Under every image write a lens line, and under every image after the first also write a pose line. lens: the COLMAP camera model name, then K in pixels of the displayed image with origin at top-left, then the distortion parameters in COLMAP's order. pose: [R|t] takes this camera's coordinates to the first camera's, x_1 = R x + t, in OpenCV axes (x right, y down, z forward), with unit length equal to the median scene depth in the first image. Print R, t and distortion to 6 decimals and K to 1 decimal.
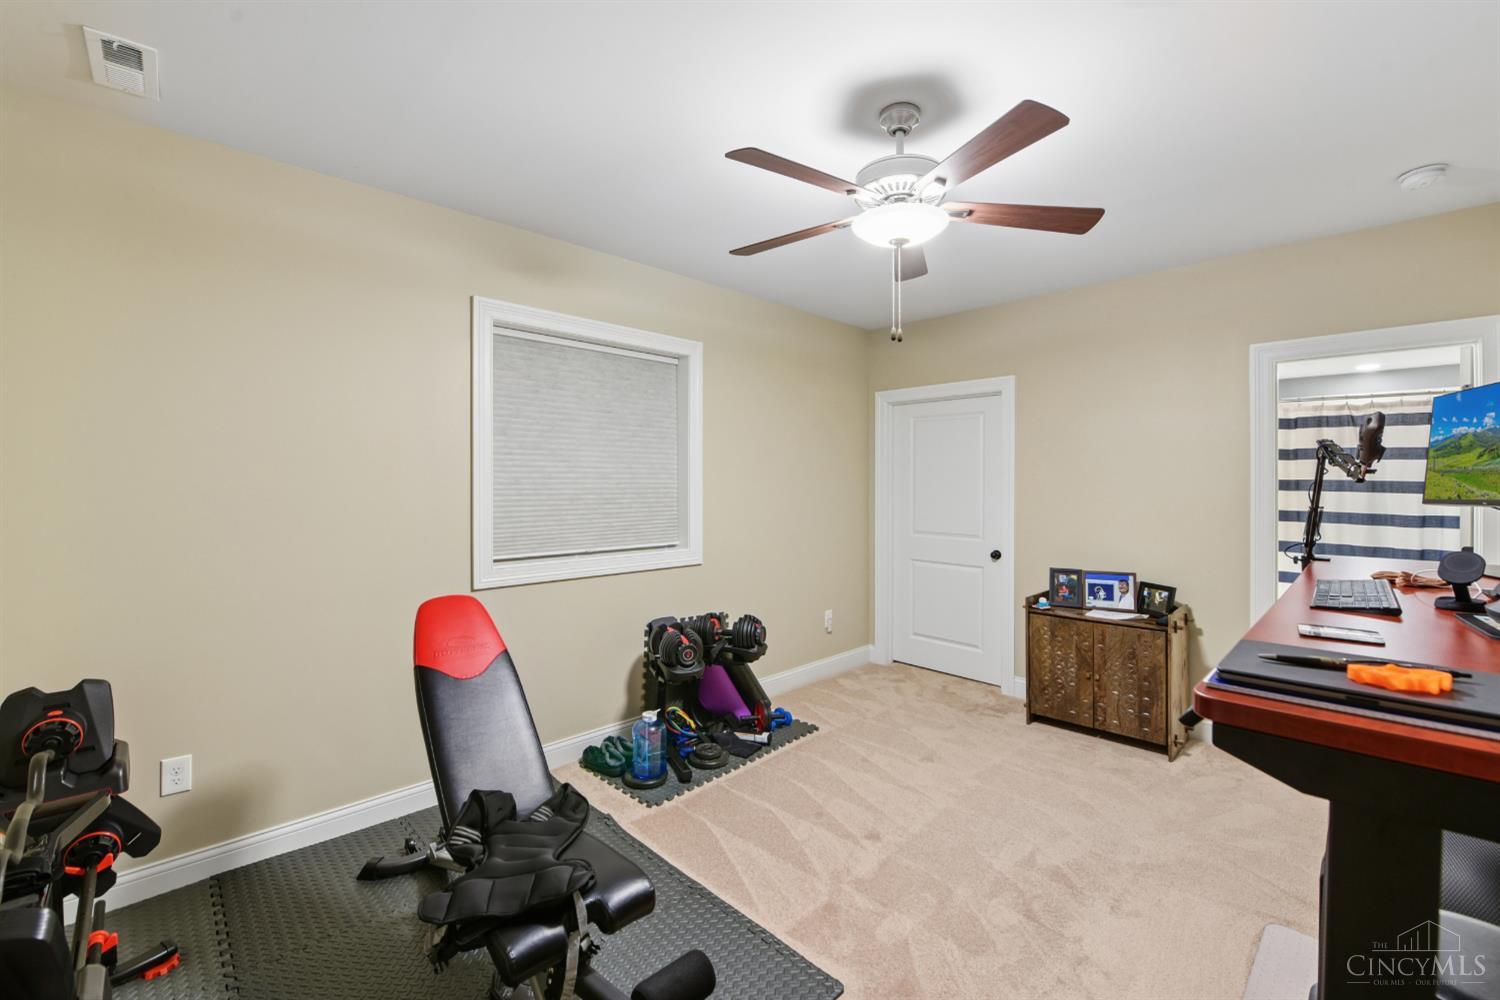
lens RADIAL K [[612.4, 0, 759.4], [0, 612.4, 504.3], [0, 0, 1]] dist [-0.017924, -0.000180]
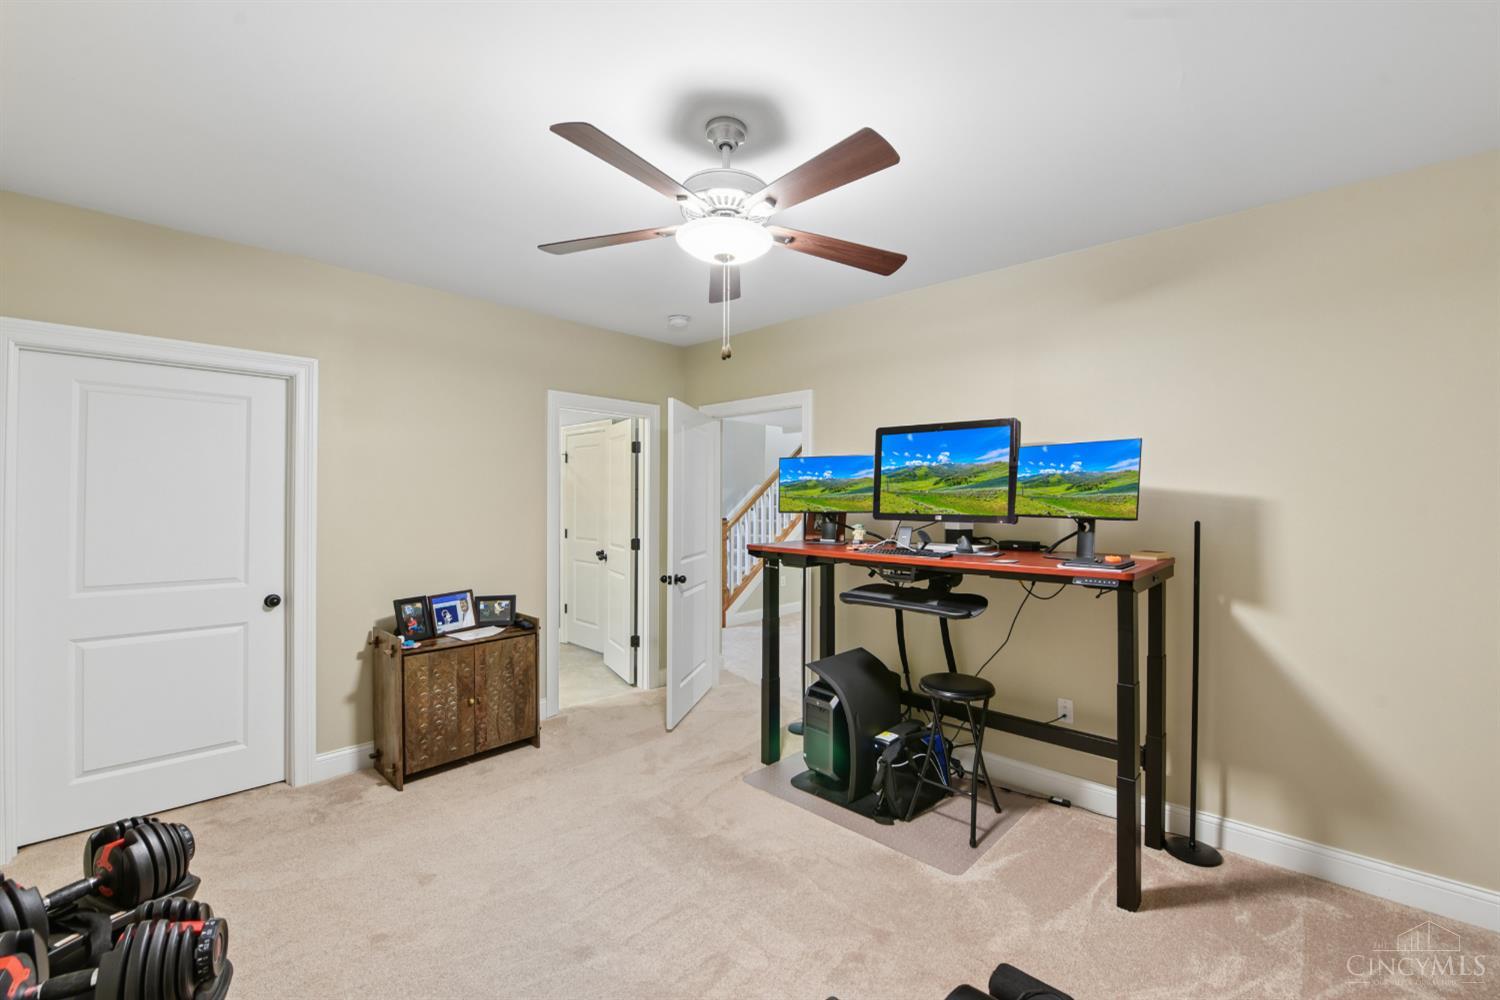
lens RADIAL K [[612.4, 0, 759.4], [0, 612.4, 504.3], [0, 0, 1]] dist [-0.017924, -0.000180]
pose [[-0.031897, -0.015137, 0.999377, -0.417233], [0.028984, 0.999451, 0.016063, -0.031380], [-0.999071, 0.029479, -0.031441, 0.551694]]
